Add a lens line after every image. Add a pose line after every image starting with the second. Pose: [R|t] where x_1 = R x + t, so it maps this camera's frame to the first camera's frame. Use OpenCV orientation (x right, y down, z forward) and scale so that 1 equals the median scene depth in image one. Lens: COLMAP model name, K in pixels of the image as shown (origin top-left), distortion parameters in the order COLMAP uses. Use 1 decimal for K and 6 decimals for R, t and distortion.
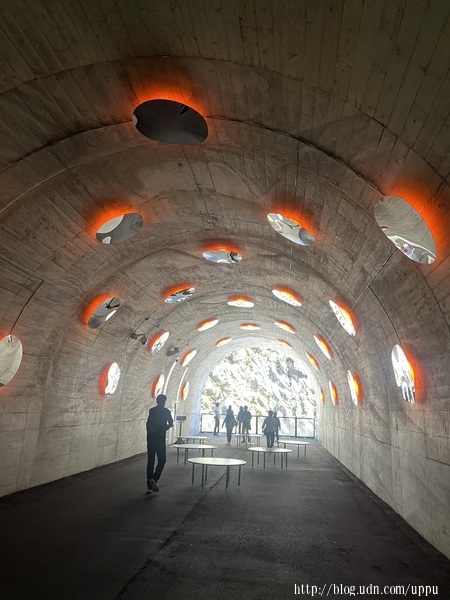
lens RADIAL K [[442.3, 0, 233.2], [0, 442.3, 290.2], [0, 0, 1]] dist [0.042513, -0.005951]
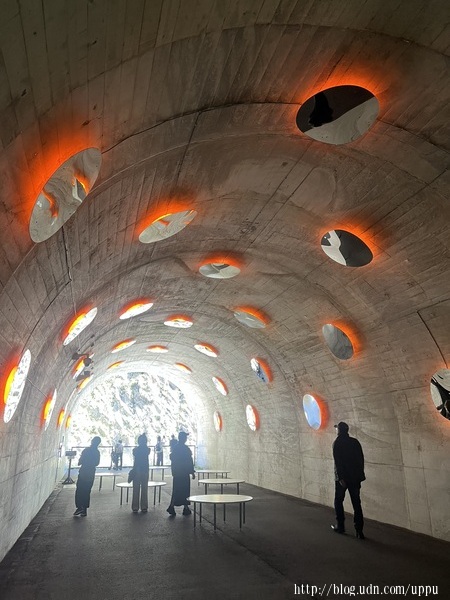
lens RADIAL K [[442.3, 0, 228.4], [0, 442.3, 295.0], [0, 0, 1]] dist [0.042513, -0.005951]
pose [[0.926960, 0.070887, 0.368402, -0.179694], [-0.053636, 0.996940, -0.056873, 0.013536], [-0.371306, 0.032959, 0.927925, 0.070929]]
